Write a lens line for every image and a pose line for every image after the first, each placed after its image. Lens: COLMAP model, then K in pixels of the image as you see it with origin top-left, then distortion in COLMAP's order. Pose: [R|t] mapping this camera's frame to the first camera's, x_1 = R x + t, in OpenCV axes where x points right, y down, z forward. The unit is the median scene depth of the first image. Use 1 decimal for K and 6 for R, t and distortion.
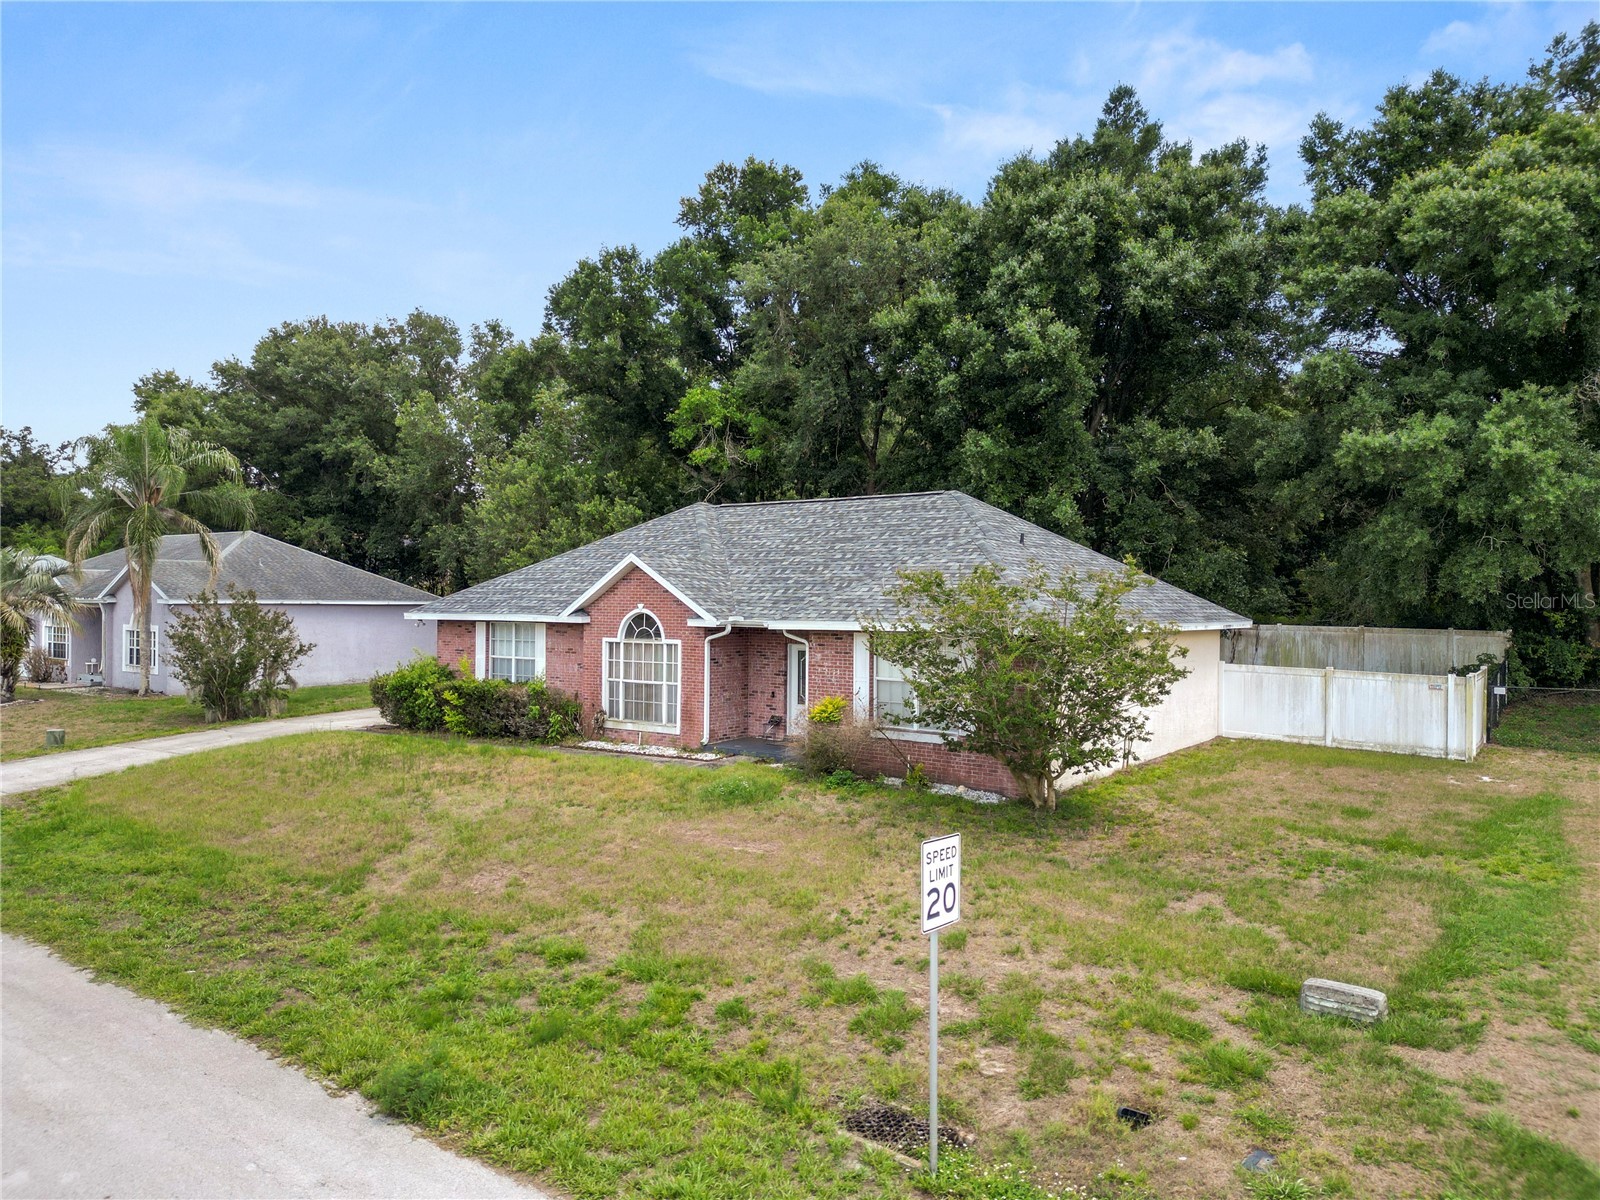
lens RADIAL K [[1123.6, 0, 797.4], [0, 1123.6, 601.6], [0, 0, 1]] dist [0.072052, -0.070255]
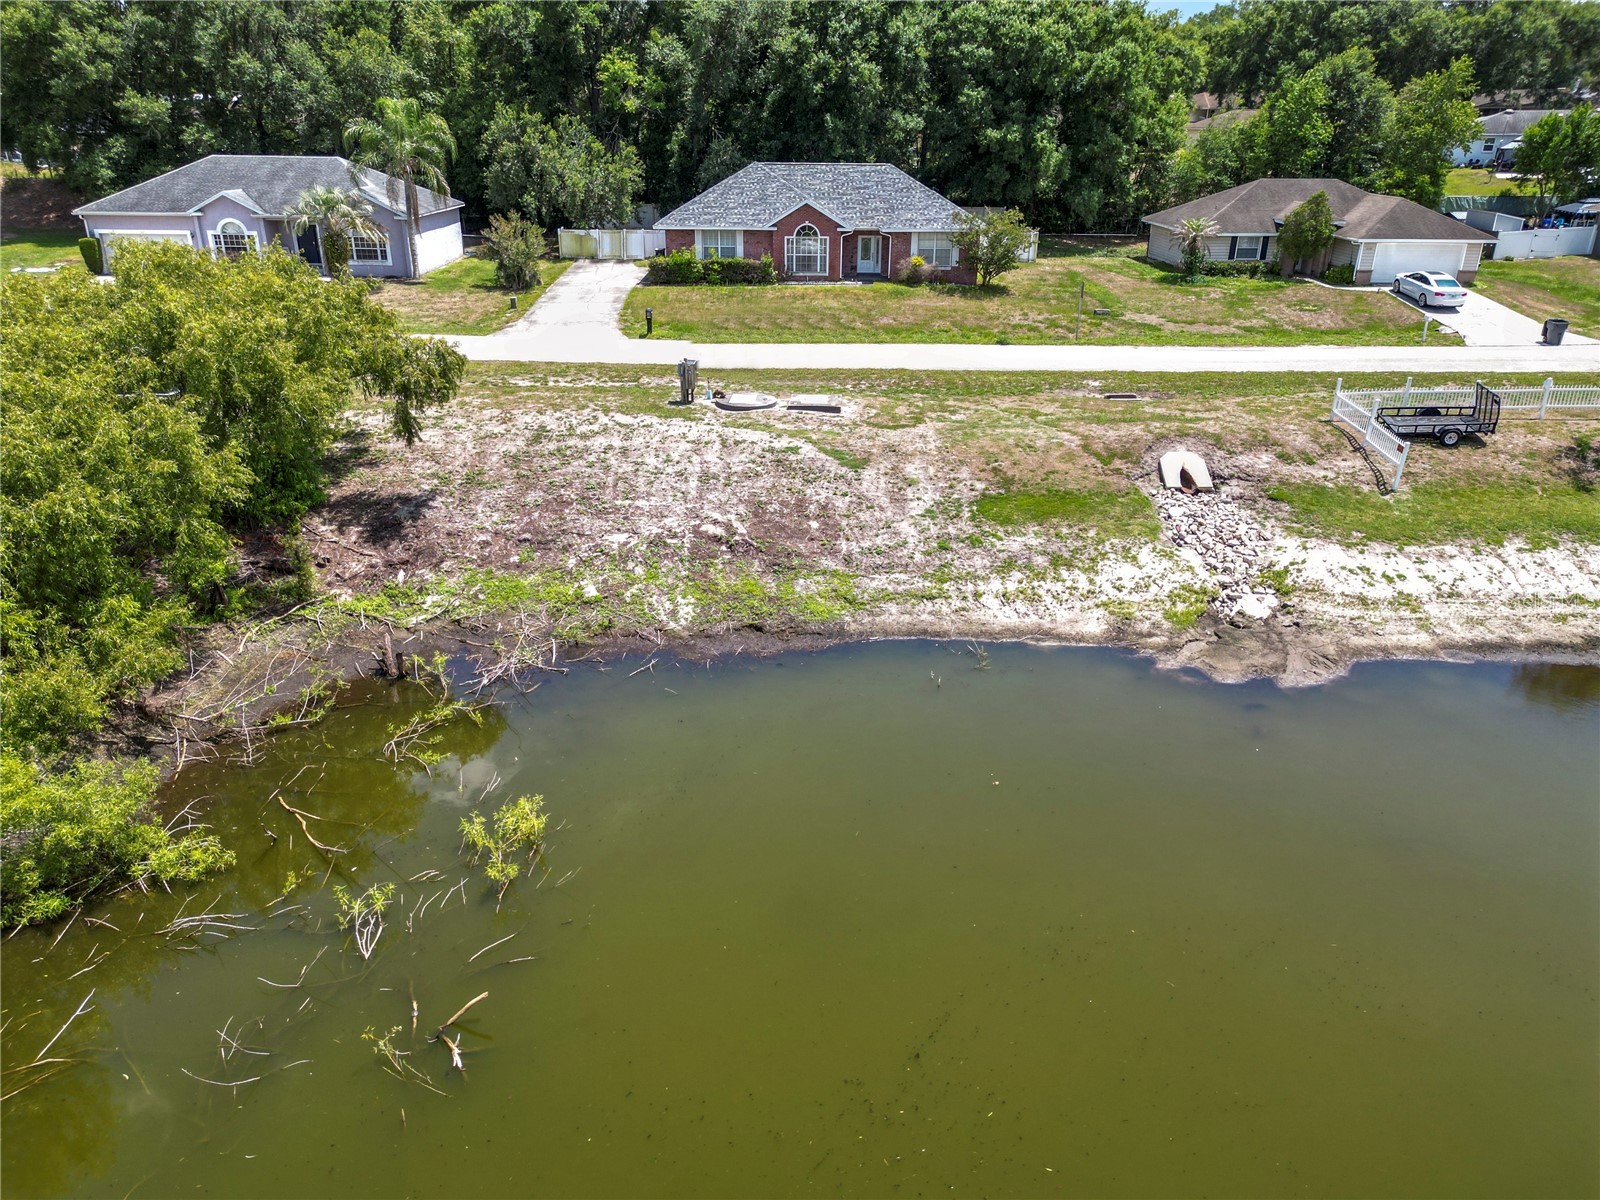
lens RADIAL K [[1123.6, 0, 797.4], [0, 1123.6, 601.6], [0, 0, 1]] dist [0.072052, -0.070255]
pose [[0.797915, -0.236703, 0.554350, -1.707704], [-0.001941, 0.918656, 0.395054, -0.210147], [-0.602767, -0.316295, 0.732550, -1.051854]]
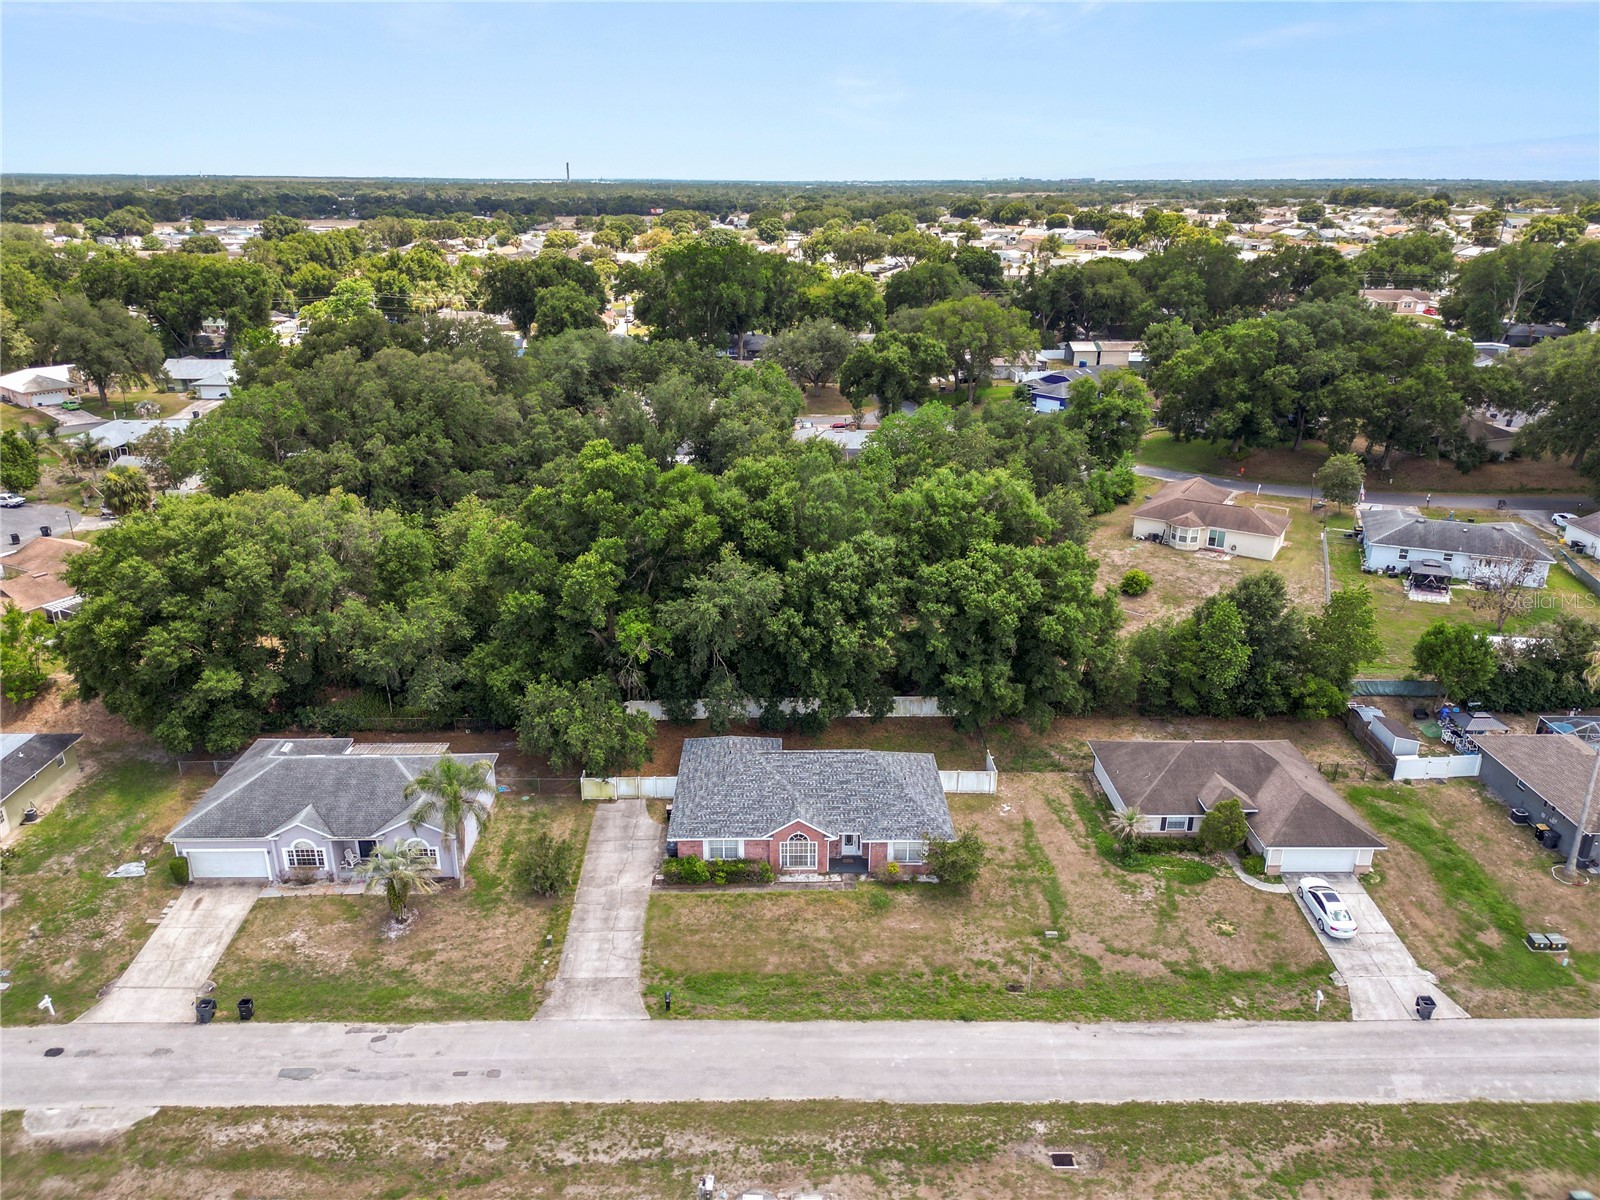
lens RADIAL K [[1135.9, 0, 801.6], [0, 1135.9, 574.3], [0, 0, 1]] dist [0.060042, -0.043516]
pose [[0.786503, -0.205593, 0.582361, -1.680716], [-0.000472, 0.942763, 0.333464, -1.577233], [-0.617586, -0.262545, 0.741389, -0.982616]]
